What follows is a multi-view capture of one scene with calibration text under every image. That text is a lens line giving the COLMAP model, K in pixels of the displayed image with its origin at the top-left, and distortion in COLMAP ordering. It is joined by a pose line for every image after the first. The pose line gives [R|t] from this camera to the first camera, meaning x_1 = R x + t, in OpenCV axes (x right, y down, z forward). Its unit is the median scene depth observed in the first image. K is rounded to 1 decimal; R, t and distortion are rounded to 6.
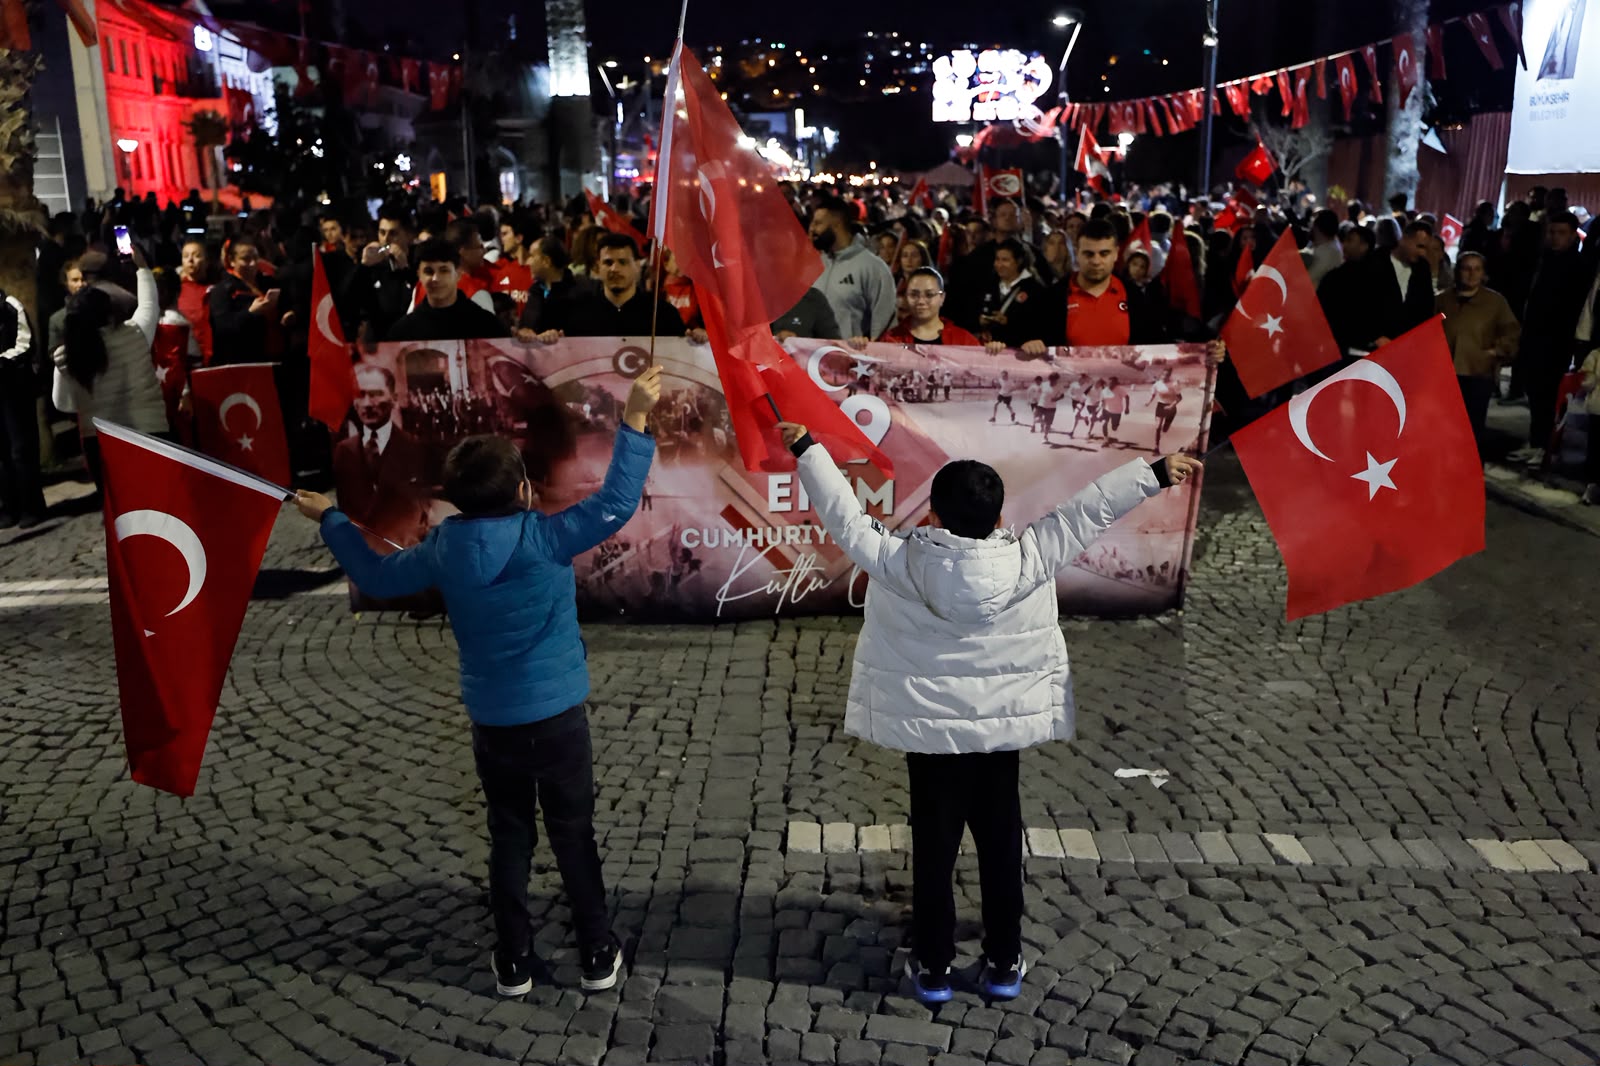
lens RADIAL K [[1317.5, 0, 795.8], [0, 1317.5, 531.6], [0, 0, 1]] dist [-0.001188, -0.002577]
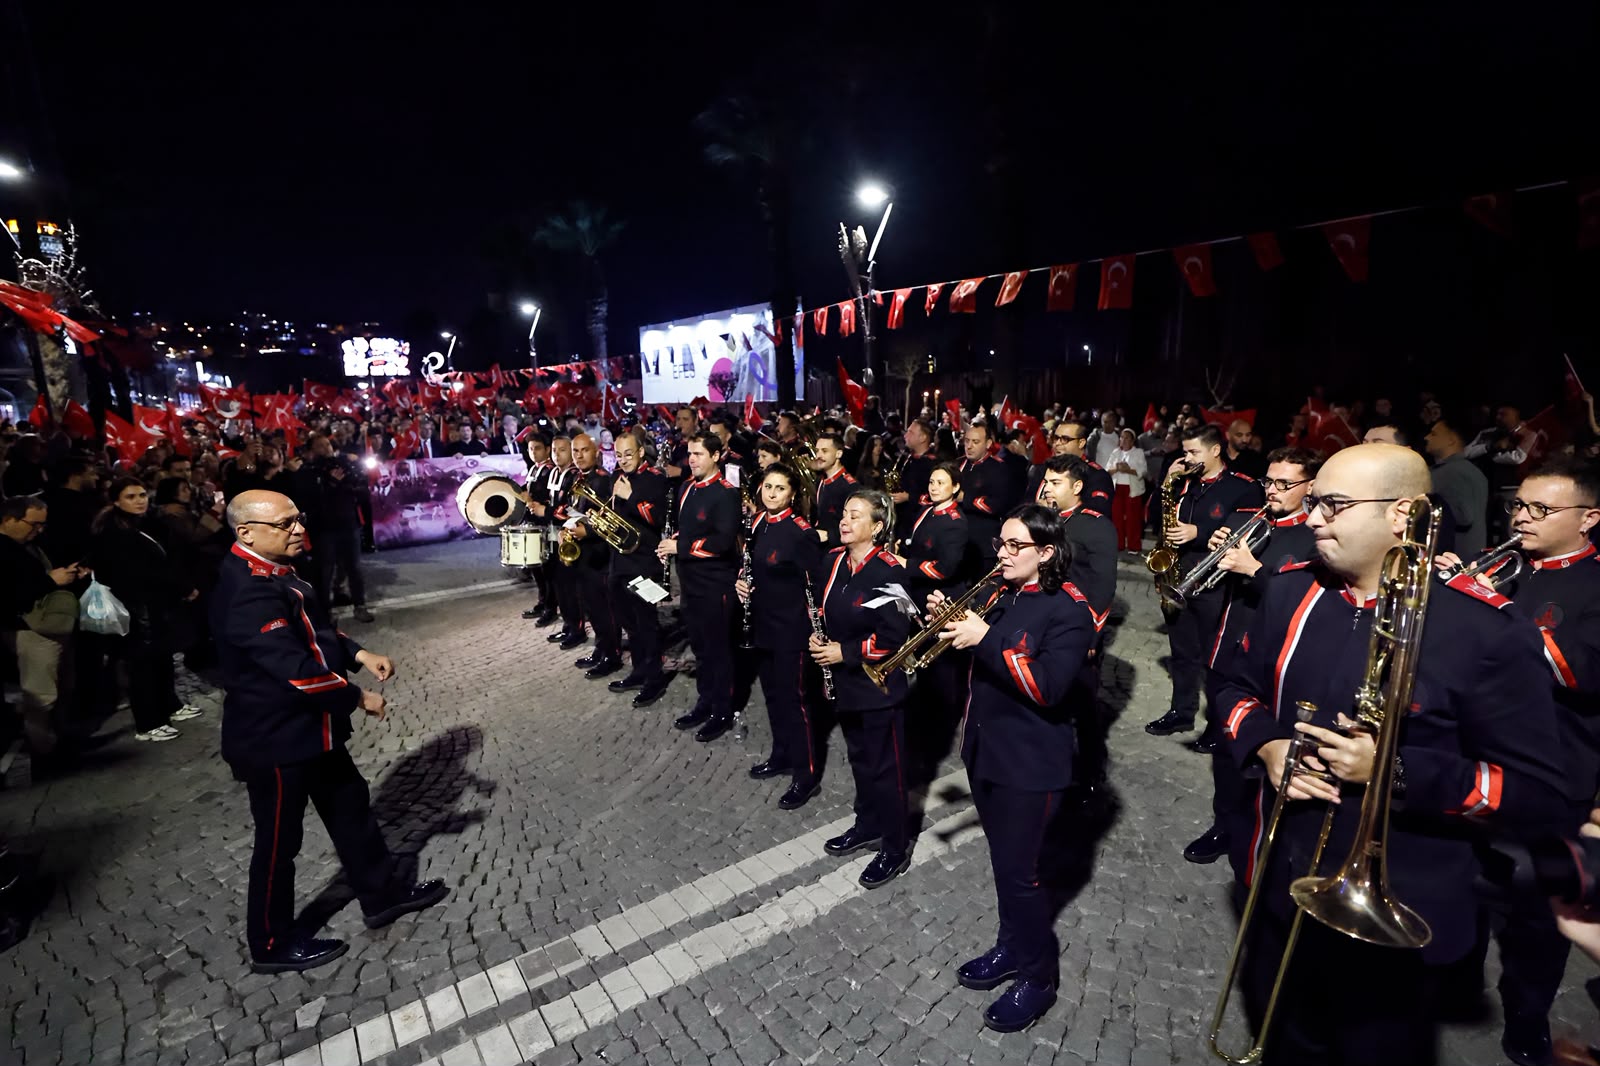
lens RADIAL K [[738.7, 0, 785.2], [0, 738.7, 536.0], [0, 0, 1]] dist [-0.004859, -0.000491]
pose [[0.767331, -0.116380, 0.630601, -0.711965], [0.169493, 0.985229, -0.024415, 0.239536], [-0.618445, 0.125617, 0.775723, -0.952180]]
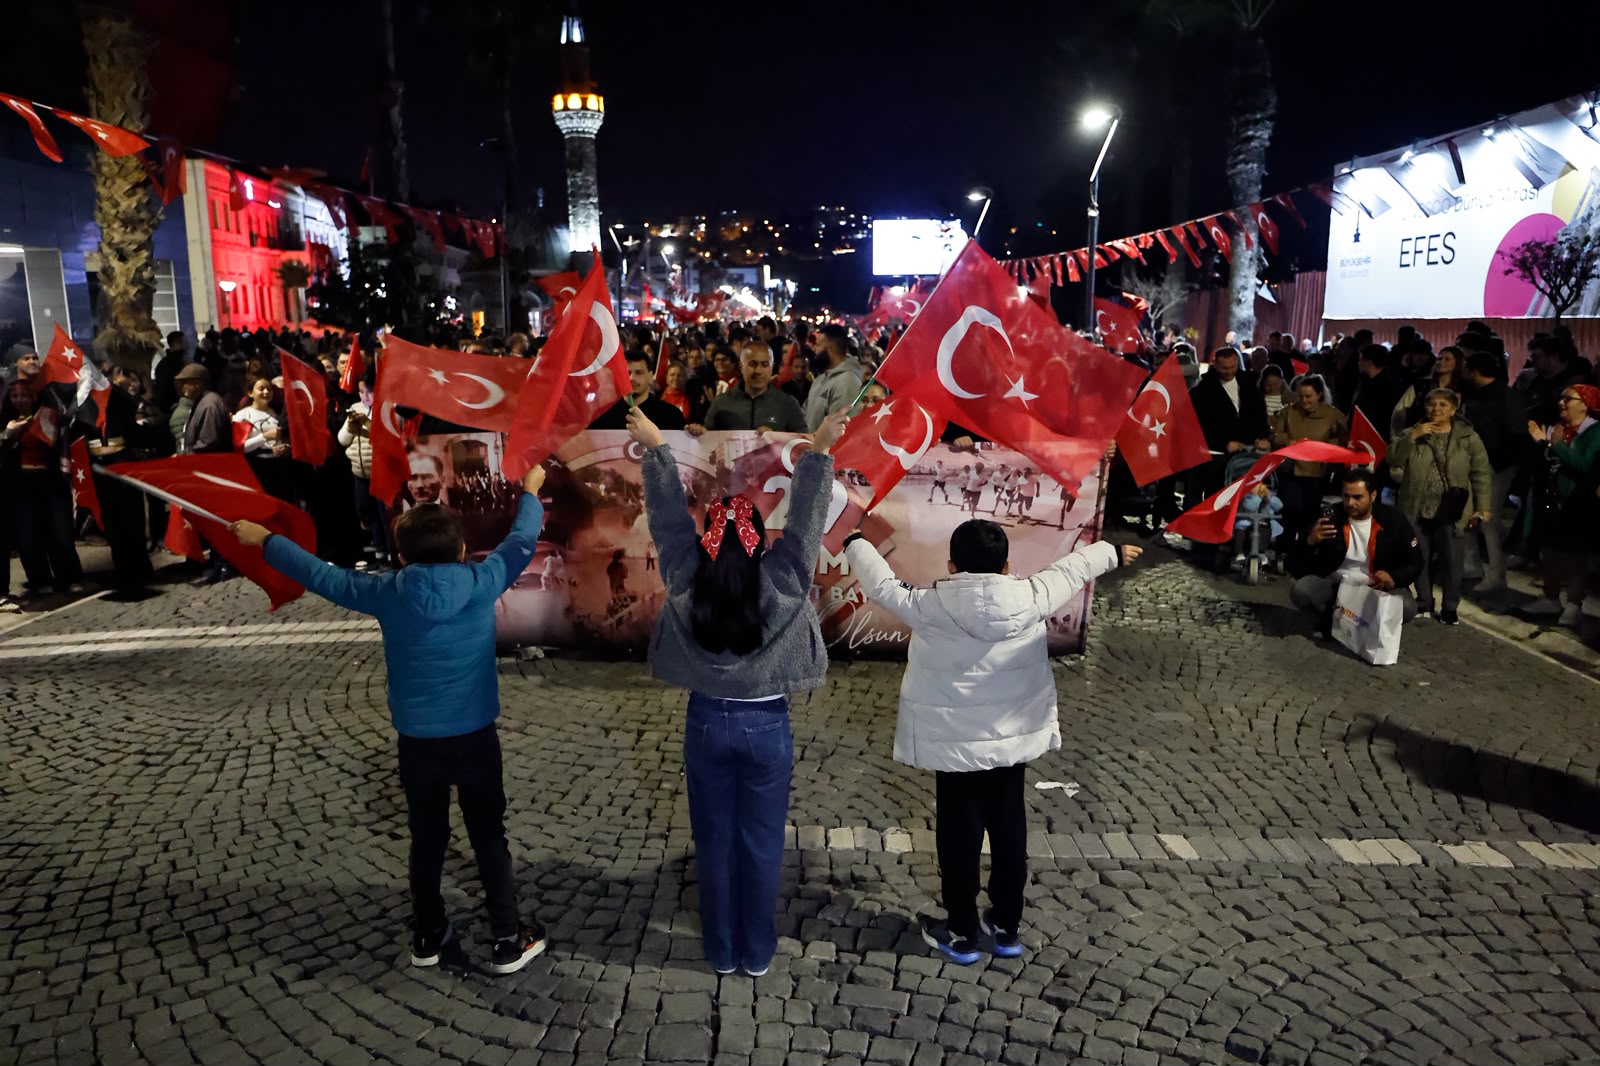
lens RADIAL K [[1059.4, 0, 788.7], [0, 1059.4, 540.3], [0, 0, 1]] dist [-0.002466, 0.001516]
pose [[0.999666, 0.005715, 0.025217, -0.010023], [-0.004267, 0.998359, -0.057103, 0.010270], [-0.025502, 0.056977, 0.998050, 0.008672]]
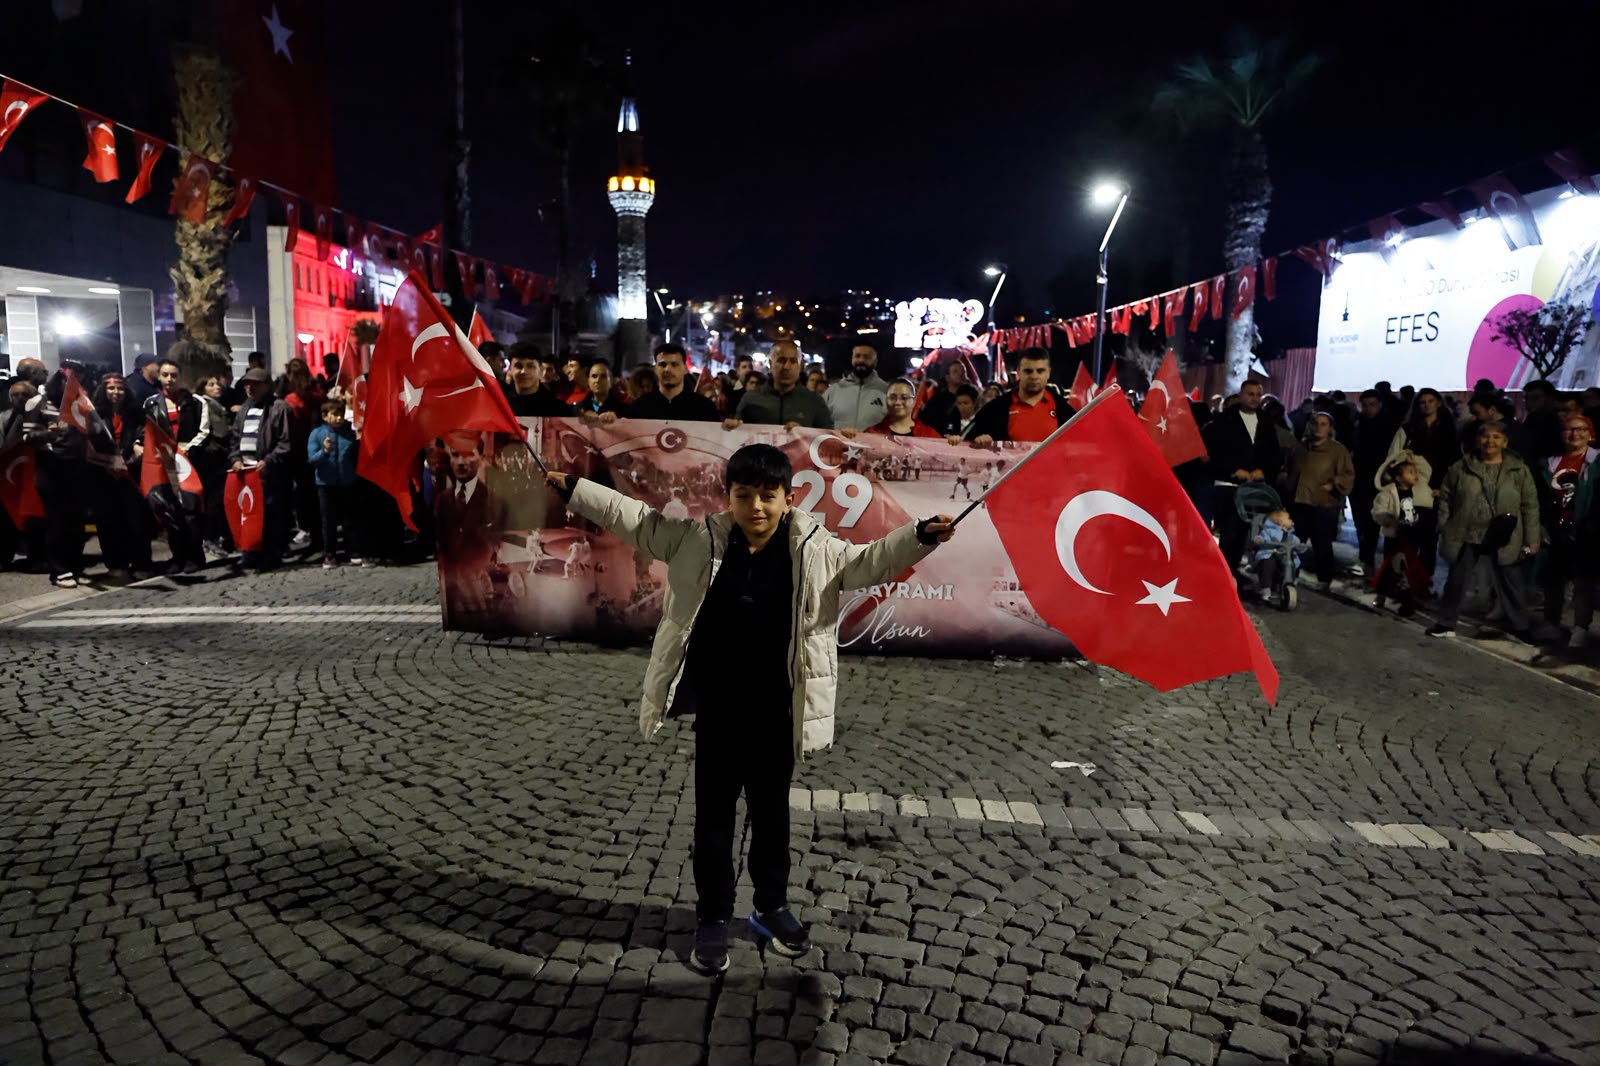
lens RADIAL K [[974.2, 0, 797.6], [0, 974.2, 549.0], [0, 0, 1]] dist [0.001985, -0.000782]
pose [[0.999127, 0.039994, 0.012108, -0.008986], [-0.038512, 0.993773, -0.104556, 0.069279], [-0.016214, 0.103998, 0.994445, 0.066201]]
